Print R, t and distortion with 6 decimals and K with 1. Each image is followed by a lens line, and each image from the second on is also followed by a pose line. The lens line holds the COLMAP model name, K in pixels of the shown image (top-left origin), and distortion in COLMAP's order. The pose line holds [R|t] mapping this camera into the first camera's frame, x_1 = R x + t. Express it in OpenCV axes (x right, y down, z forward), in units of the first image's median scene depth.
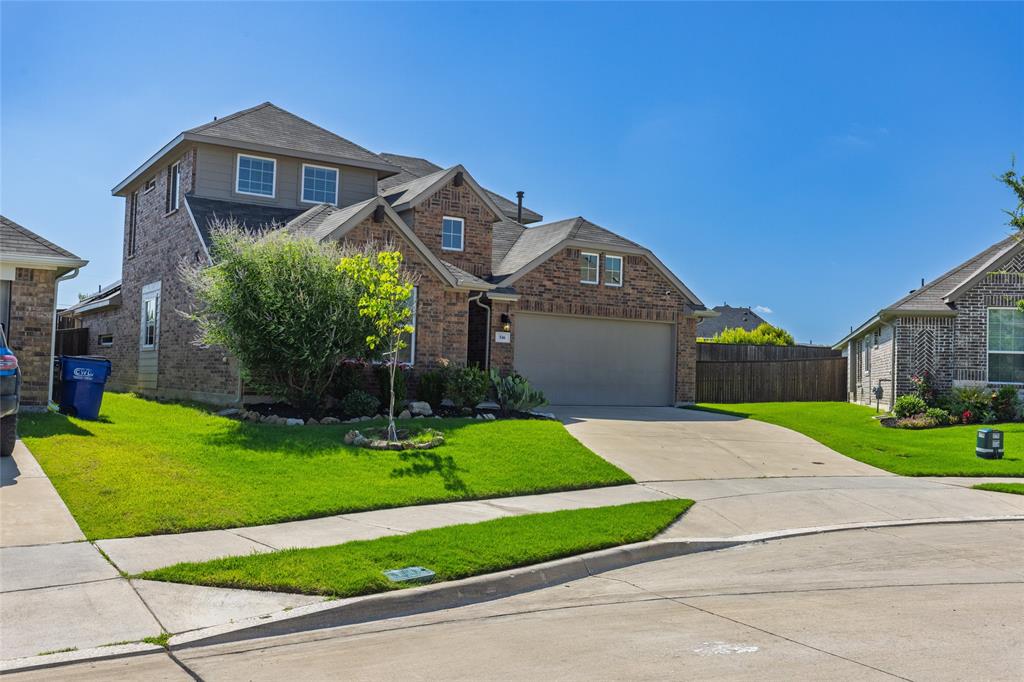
lens RADIAL K [[970.9, 0, 507.2], [0, 970.9, 343.5], [0, 0, 1]] dist [0.005322, 0.001976]
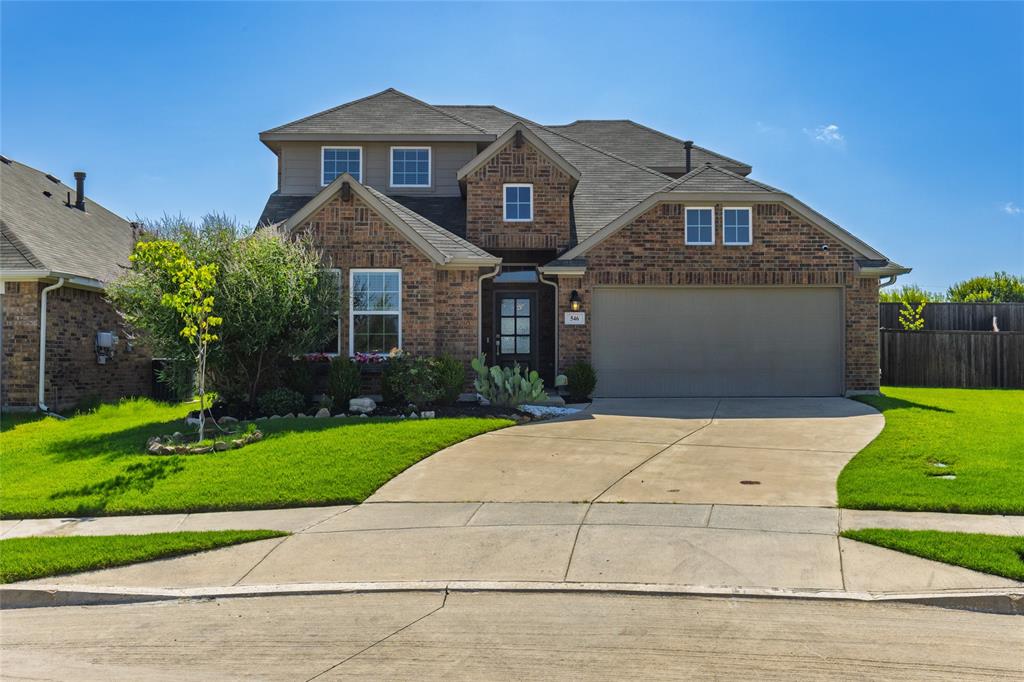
lens RADIAL K [[983.4, 0, 515.6], [0, 983.4, 344.1], [0, 0, 1]] dist [-0.023330, -0.006841]
pose [[0.857172, -0.039460, -0.513517, 0.391696], [0.046349, 0.998925, 0.000607, 0.013217], [0.512941, -0.024321, 0.858079, 0.238974]]
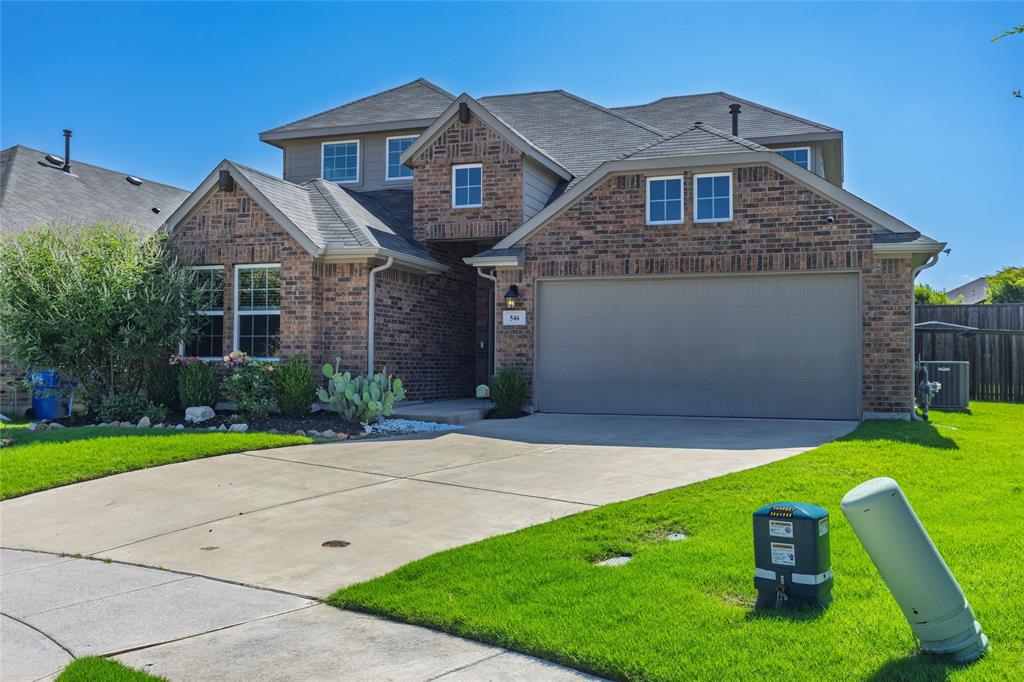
lens RADIAL K [[926.4, 0, 512.0], [0, 926.4, 341.0], [0, 0, 1]] dist [0.003876, 0.002184]
pose [[0.618800, -0.048454, -0.784053, 0.528922], [0.039760, 0.998748, -0.030342, 0.031271], [0.784542, -0.012399, 0.619952, 0.578978]]
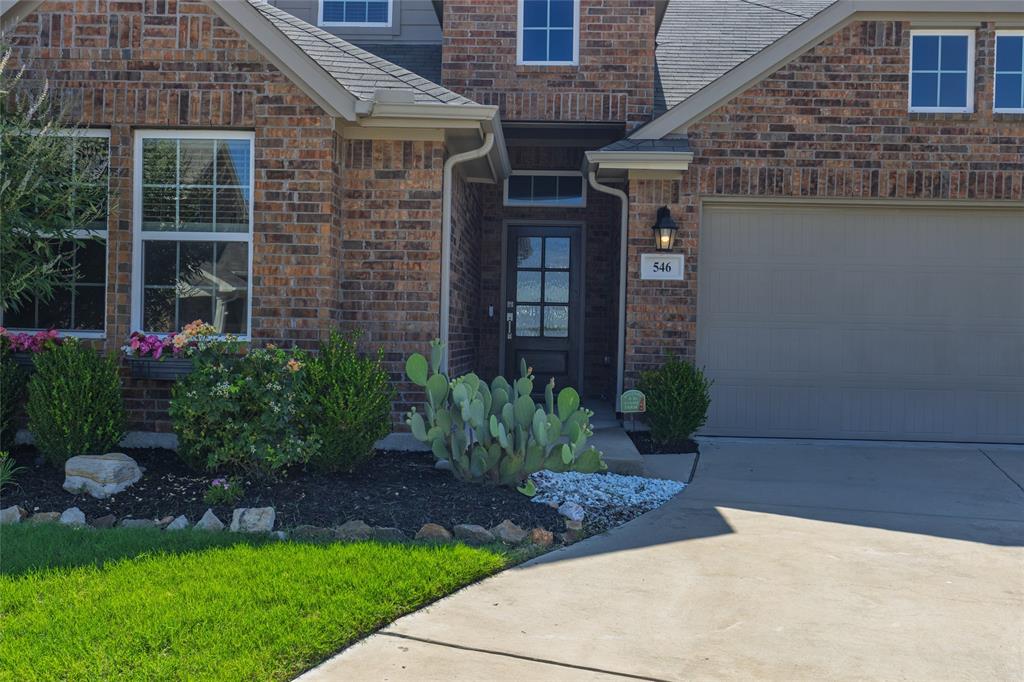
lens RADIAL K [[970.9, 0, 507.2], [0, 970.9, 343.5], [0, 0, 1]] dist [0.005322, 0.001976]
pose [[0.826641, -0.007795, -0.562676, 0.166019], [0.024328, 0.999464, 0.021894, 0.014661], [0.562204, -0.031787, 0.826387, 0.639160]]
